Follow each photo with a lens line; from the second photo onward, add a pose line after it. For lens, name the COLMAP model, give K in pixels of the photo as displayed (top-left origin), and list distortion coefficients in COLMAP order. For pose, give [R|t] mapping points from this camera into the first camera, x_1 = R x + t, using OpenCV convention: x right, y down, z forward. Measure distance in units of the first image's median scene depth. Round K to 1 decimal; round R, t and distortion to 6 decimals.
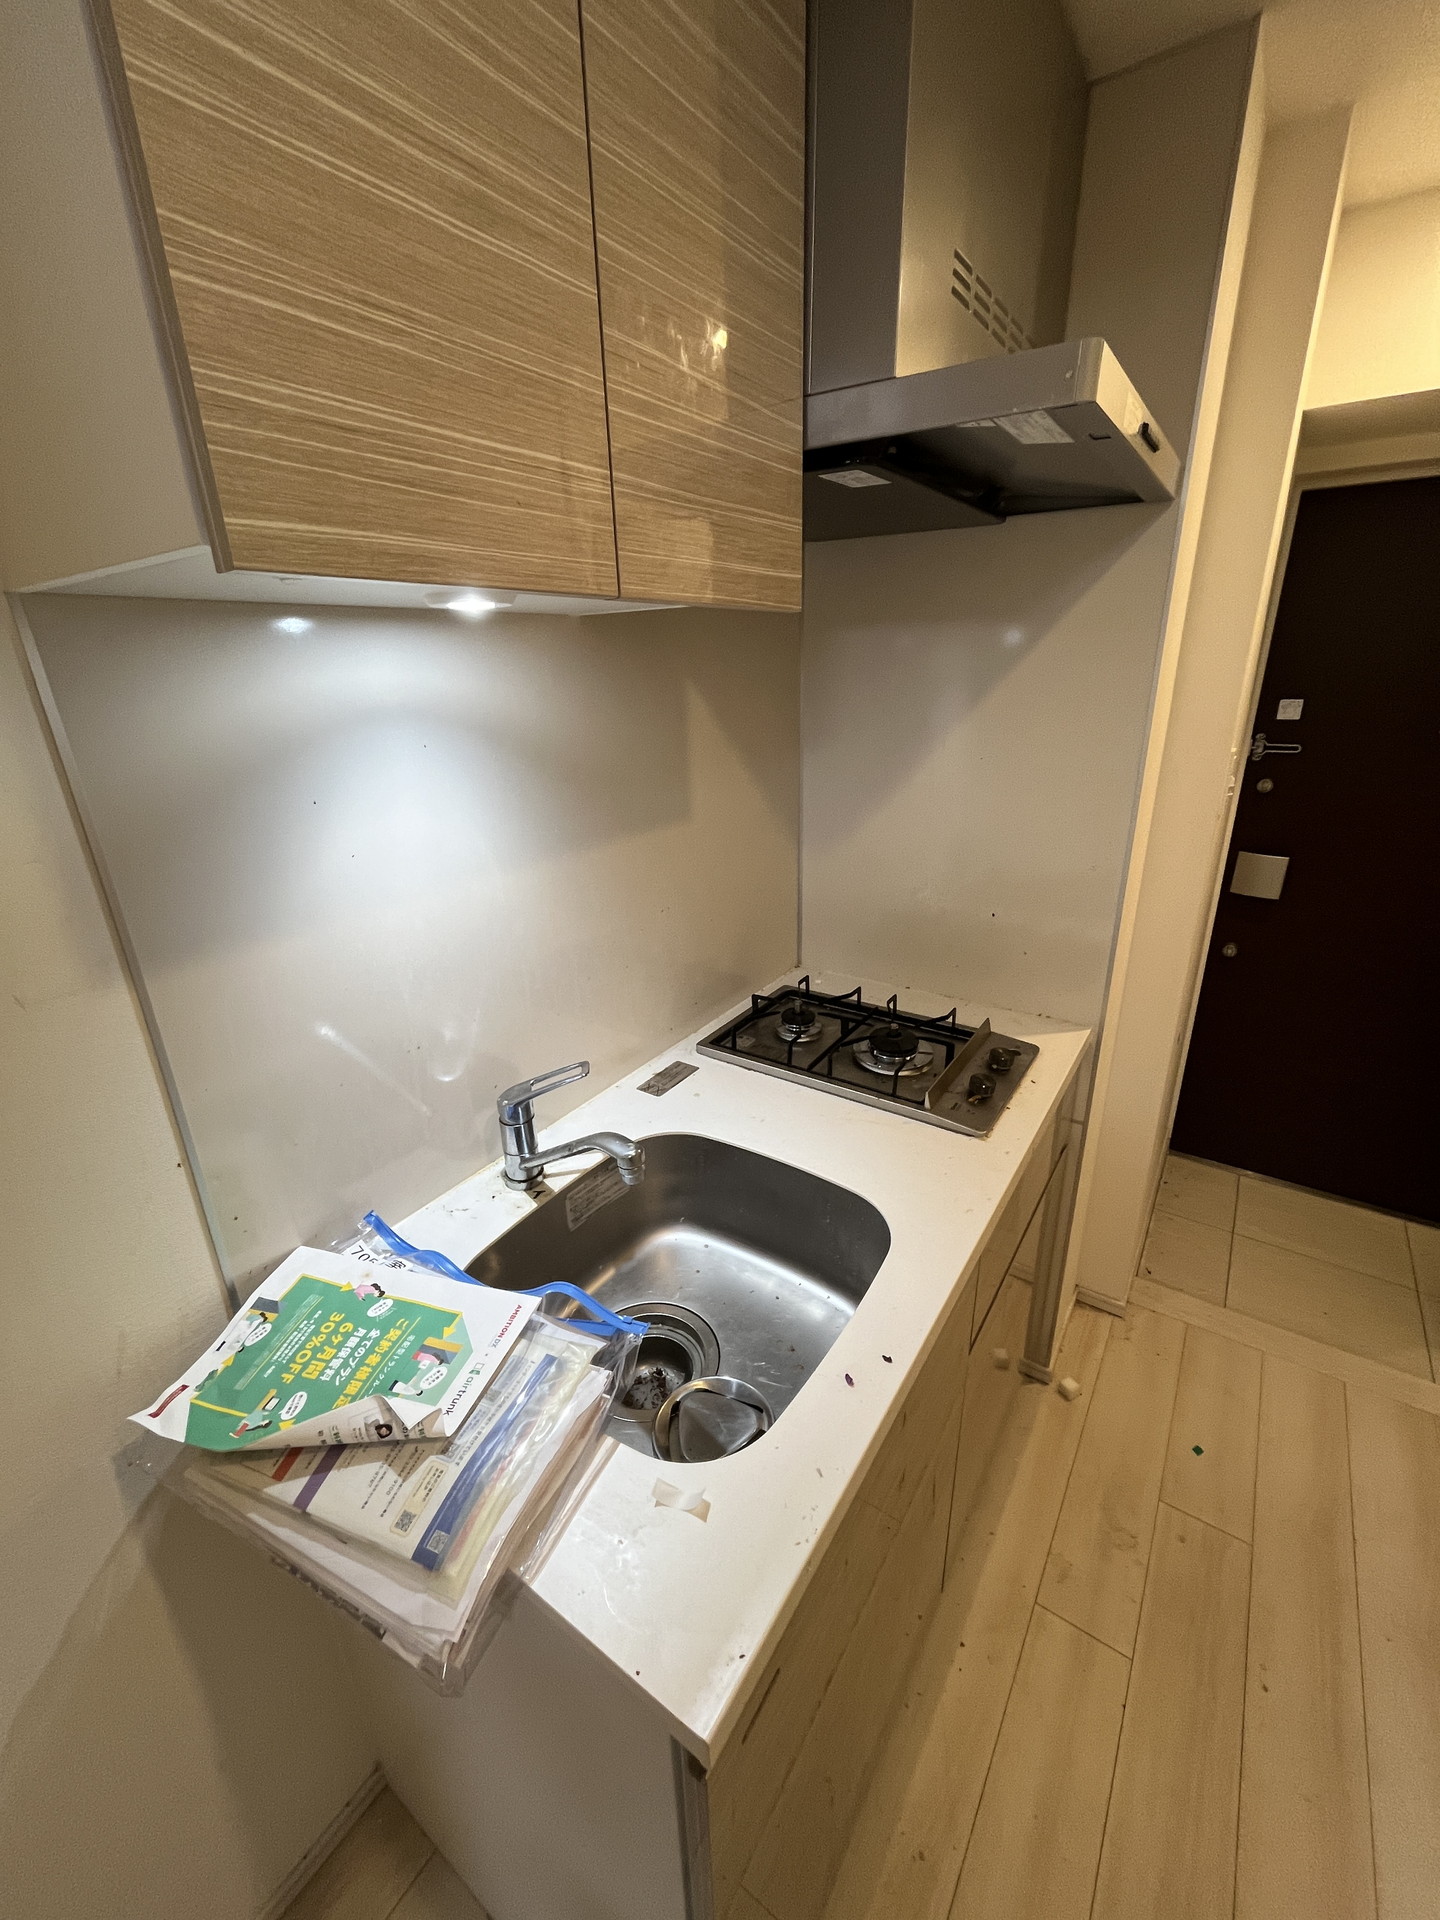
lens RADIAL K [[780.4, 0, 718.9], [0, 780.4, 953.6], [0, 0, 1]] dist [-0.002377, -0.000364]
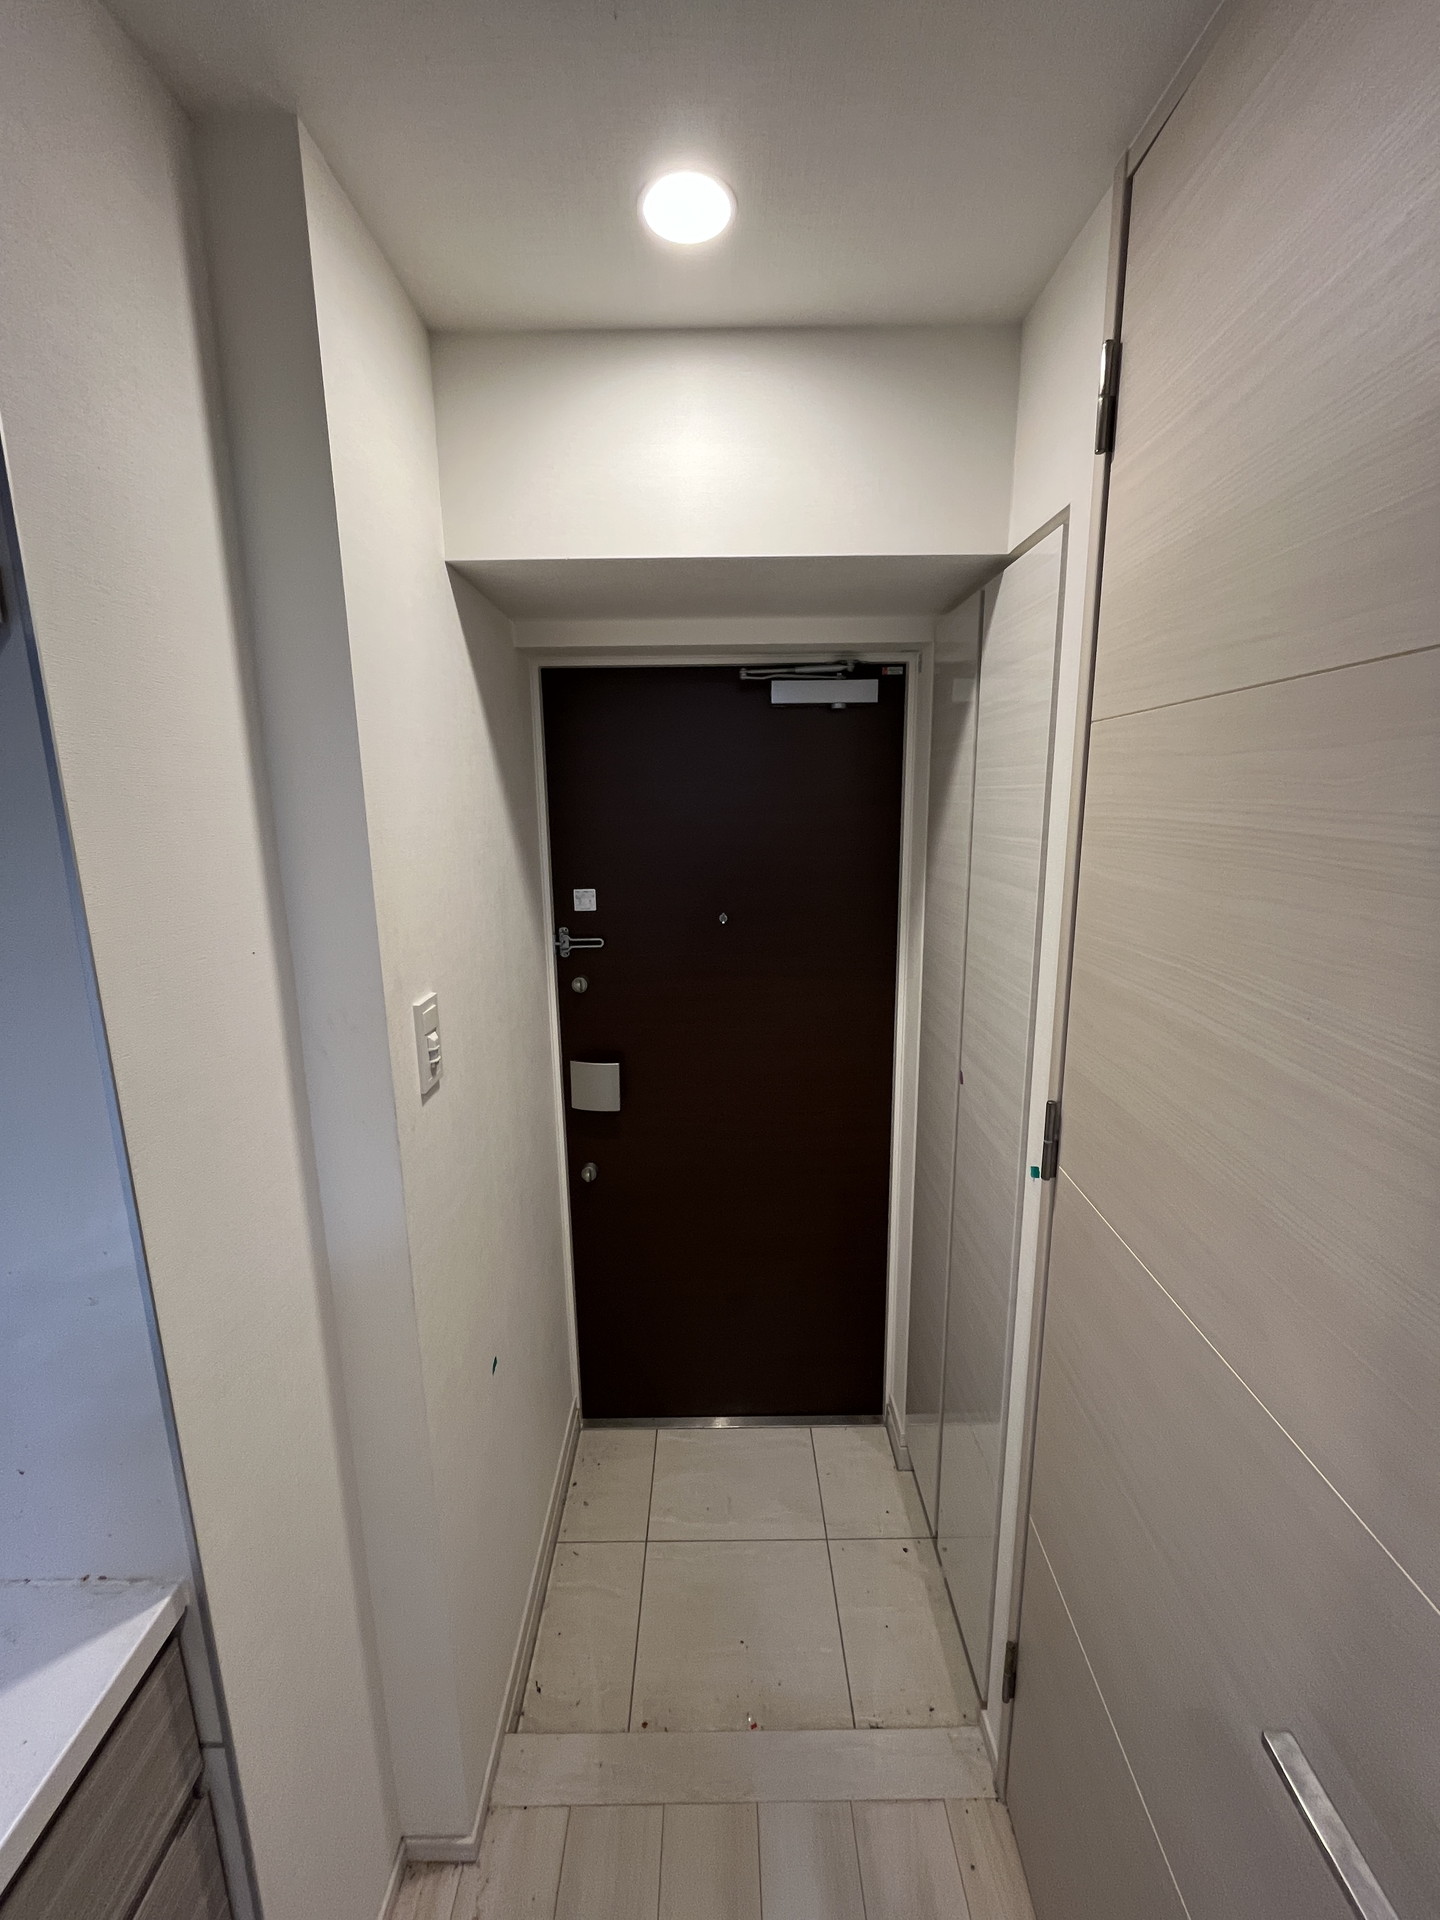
lens RADIAL K [[780.4, 0, 711.8], [0, 780.4, 961.4], [0, 0, 1]] dist [-0.002377, -0.000364]
pose [[0.823784, -0.097908, 0.558386, 0.550155], [0.190022, 0.975681, -0.109262, -0.191155], [-0.534109, 0.196114, 0.822355, 0.331533]]
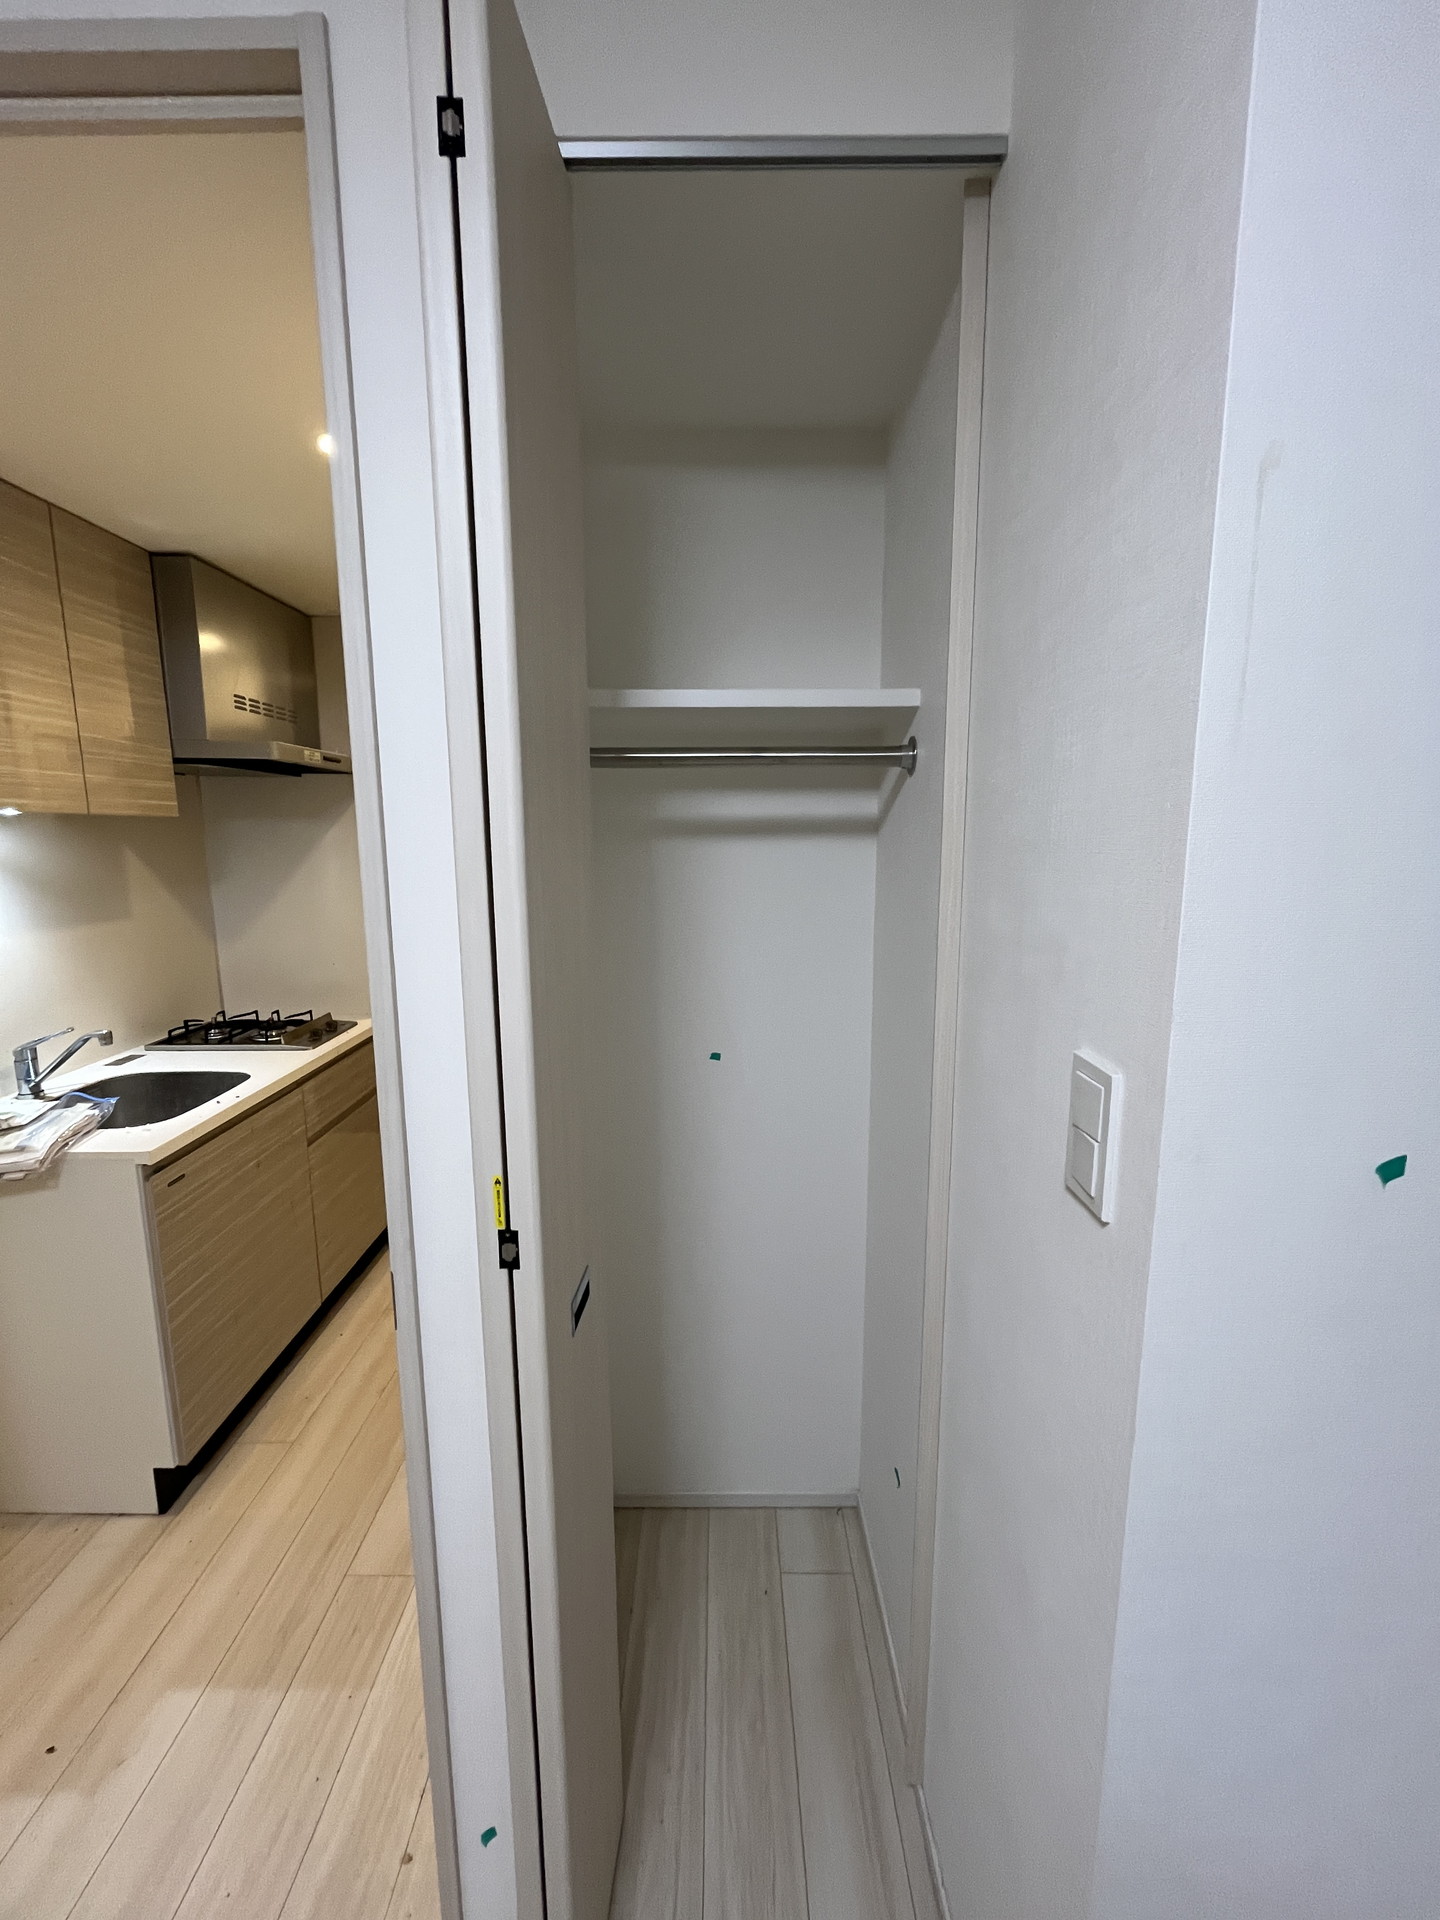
lens RADIAL K [[780.4, 0, 722.3], [0, 780.4, 957.9], [0, 0, 1]] dist [-0.002377, -0.000364]
pose [[0.821824, -0.067265, 0.565756, 0.060027], [0.184369, 0.970974, -0.152373, 0.427351], [-0.539085, 0.229532, 0.810372, -1.137753]]
